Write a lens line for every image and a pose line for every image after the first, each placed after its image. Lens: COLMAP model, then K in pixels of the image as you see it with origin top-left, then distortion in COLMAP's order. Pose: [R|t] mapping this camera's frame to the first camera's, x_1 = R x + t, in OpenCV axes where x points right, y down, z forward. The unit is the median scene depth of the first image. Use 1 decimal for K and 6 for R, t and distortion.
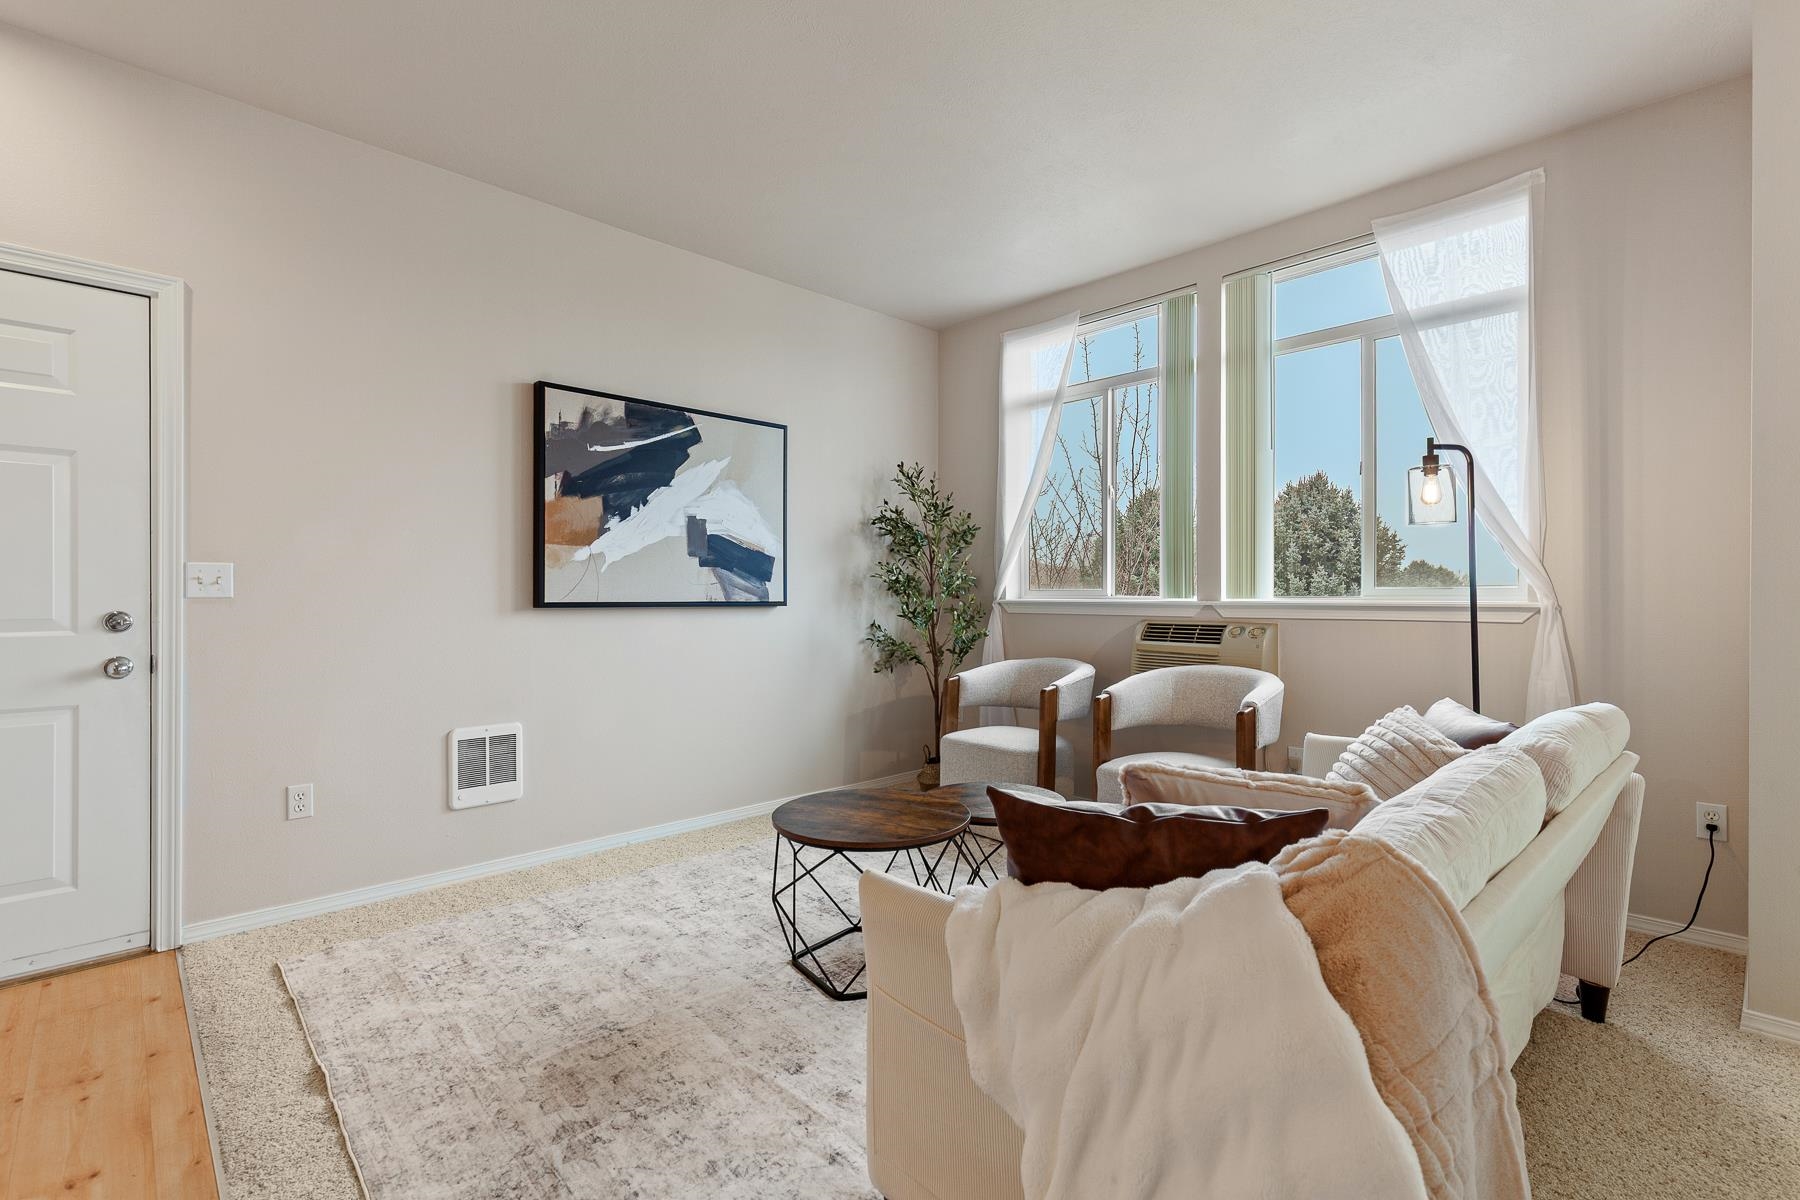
lens RADIAL K [[811.6, 0, 907.5], [0, 811.6, 593.4], [0, 0, 1]] dist [0.007443, -0.001416]
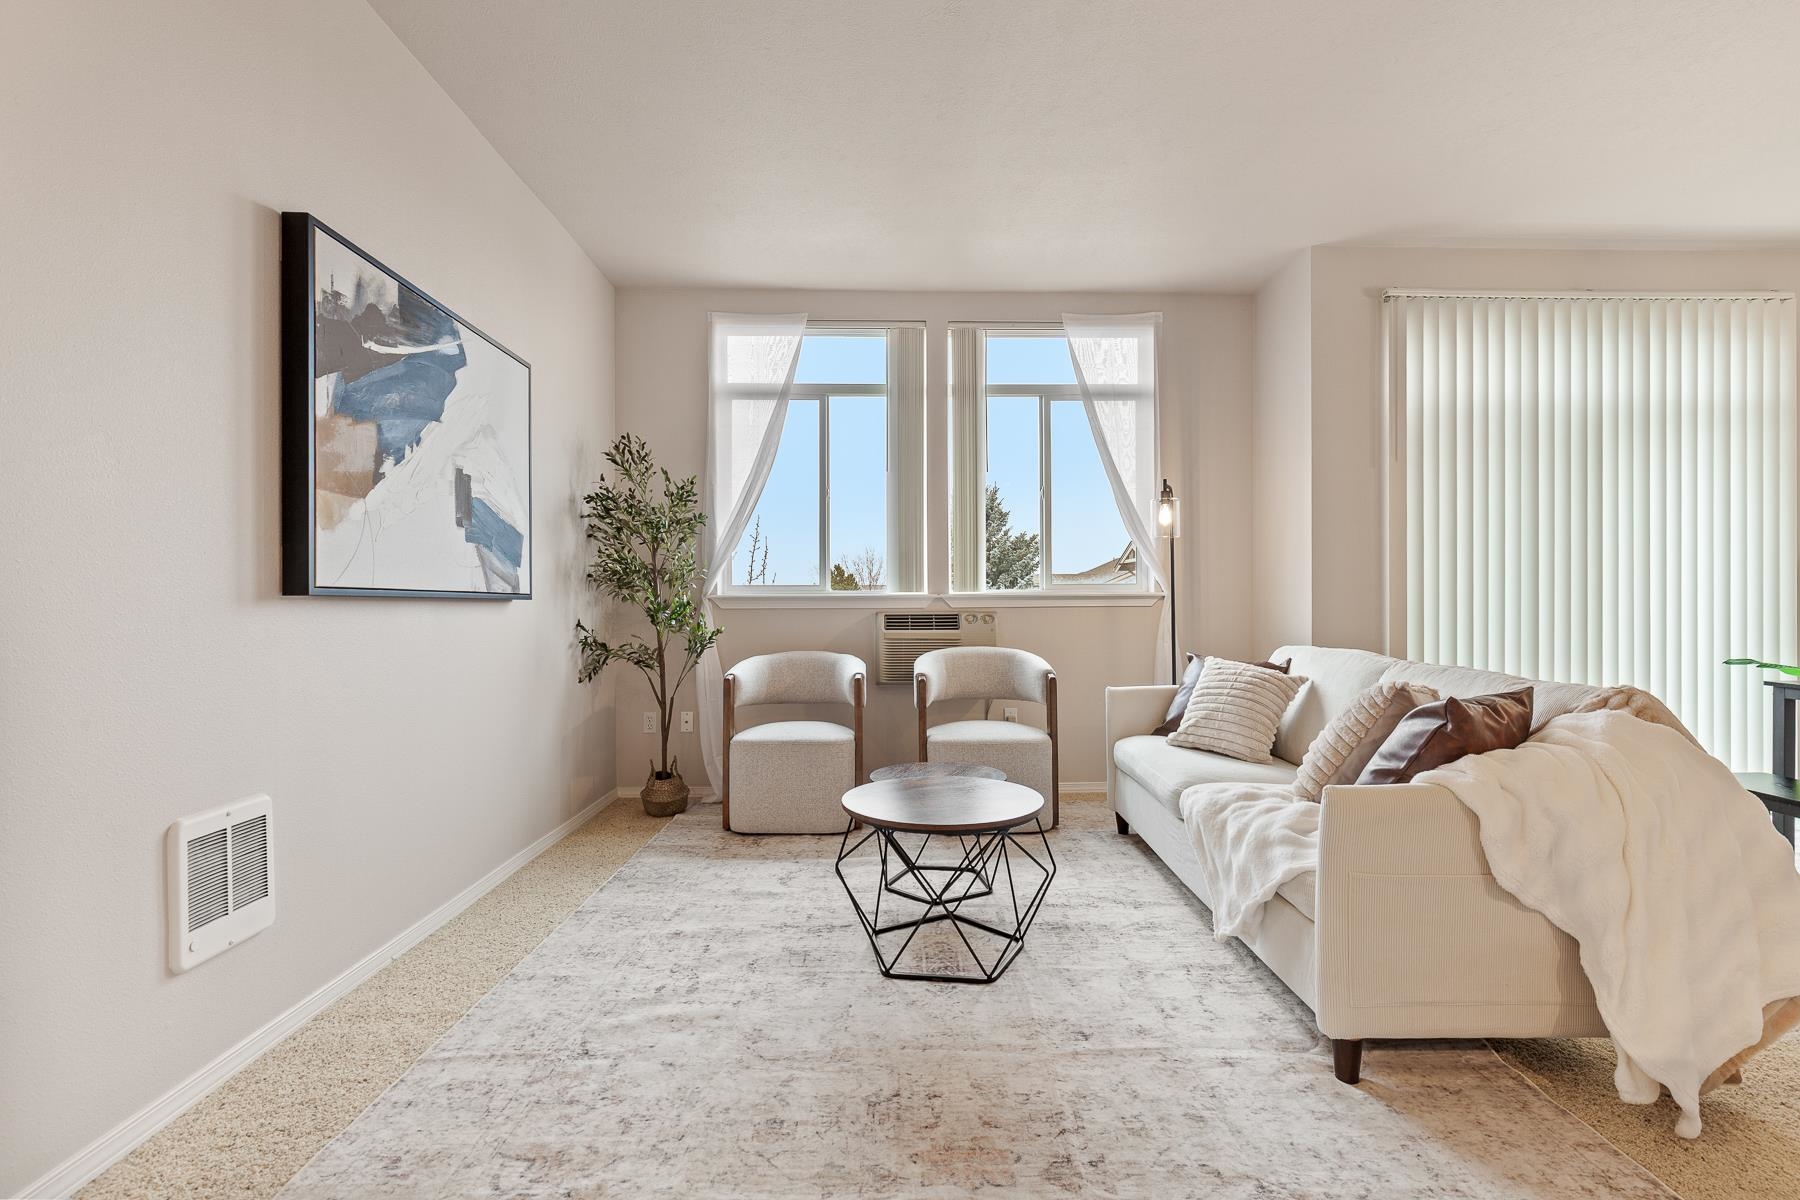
lens RADIAL K [[811.6, 0, 912.9], [0, 811.6, 600.9], [0, 0, 1]] dist [0.007443, -0.001416]
pose [[0.673207, -0.000751, 0.739453, -0.603567], [0.004262, 0.999987, -0.002865, 0.025996], [-0.739441, 0.005081, 0.673202, 0.275893]]
